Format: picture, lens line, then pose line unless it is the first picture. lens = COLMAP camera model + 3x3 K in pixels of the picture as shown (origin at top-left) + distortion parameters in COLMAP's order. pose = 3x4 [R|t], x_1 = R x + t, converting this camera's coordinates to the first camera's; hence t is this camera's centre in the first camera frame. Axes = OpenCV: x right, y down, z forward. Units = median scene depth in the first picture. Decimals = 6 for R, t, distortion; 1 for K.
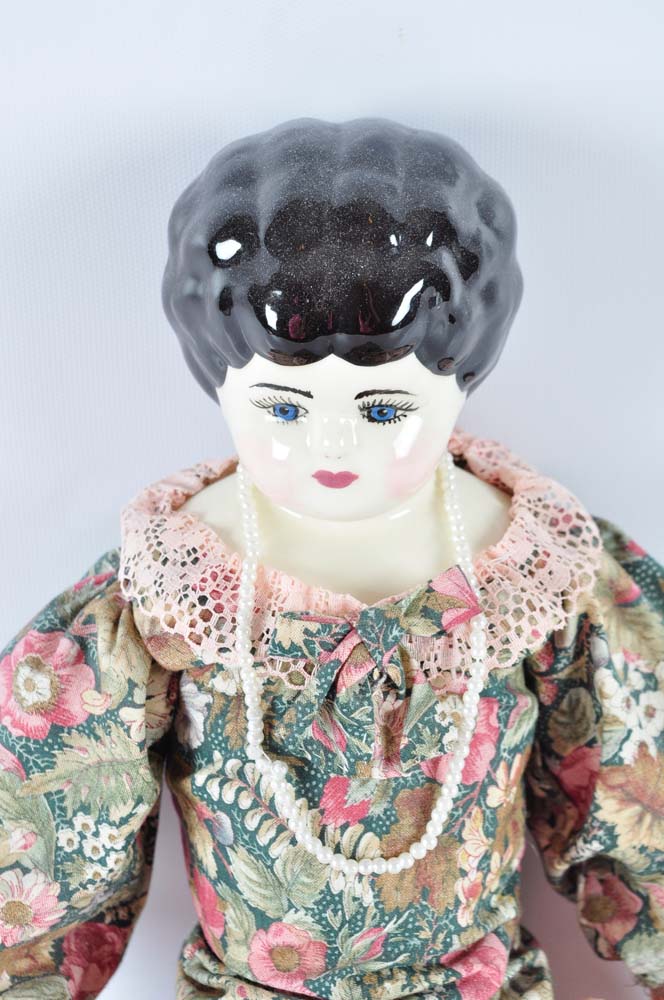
lens RADIAL K [[2150.3, 0, 334.2], [0, 2150.3, 499.9], [0, 0, 1]] dist [0.070017, 0.000000]
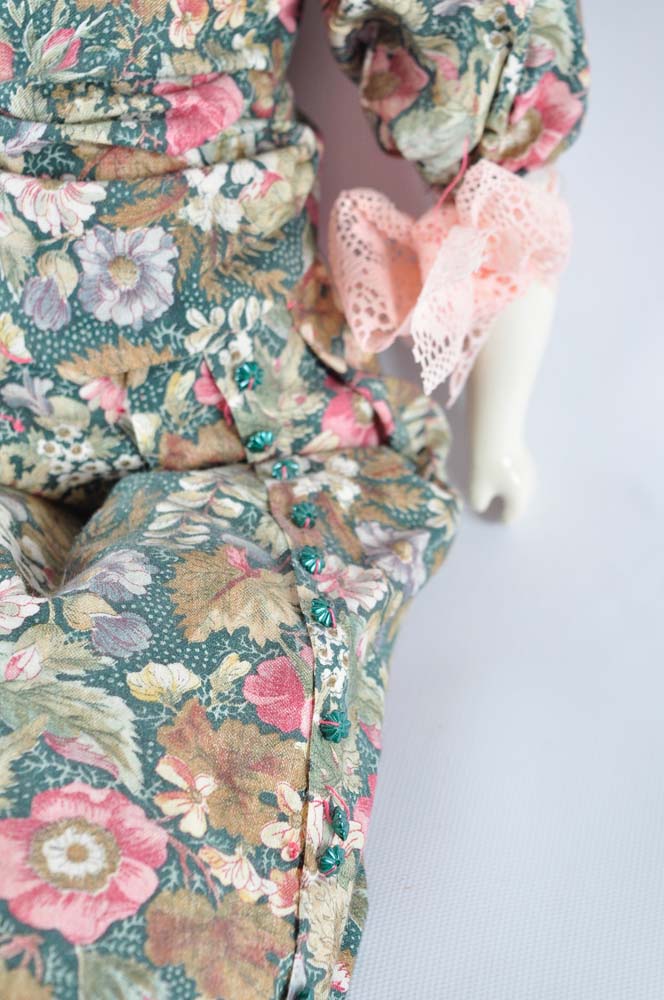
lens RADIAL K [[2150.3, 0, 332.7], [0, 2150.3, 501.1], [0, 0, 1]] dist [0.070017, 0.000000]
pose [[0.987555, 0.110410, -0.112005, 0.236184], [-0.089827, 0.980540, 0.174563, 0.221329], [0.129099, -0.162330, 0.978255, 0.154620]]
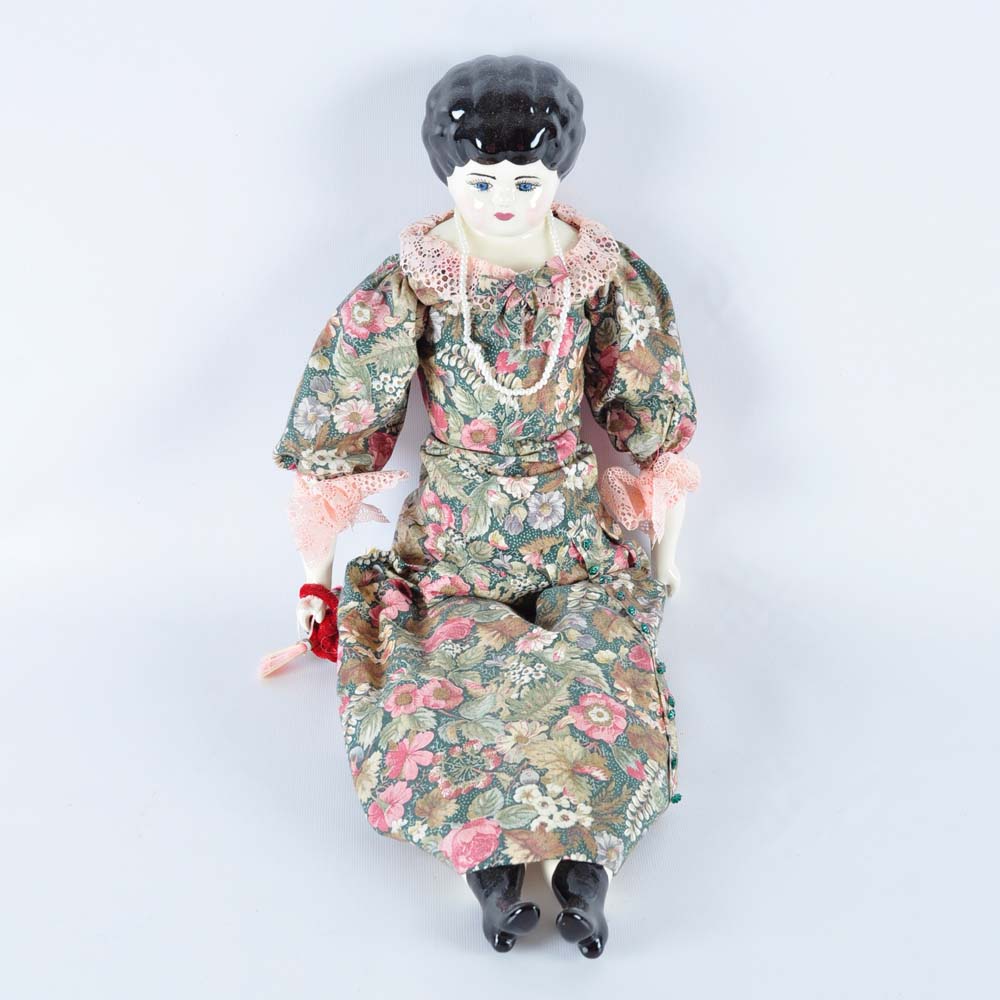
lens RADIAL K [[1922.2, 0, 505.6], [0, 1922.2, 443.6], [0, 0, 1]] dist [-0.054276, 0.000000]
pose [[0.996568, -0.004565, 0.082658, -0.158493], [0.000618, 0.998861, 0.047711, 0.126433], [-0.082782, -0.047496, 0.995435, -0.971561]]
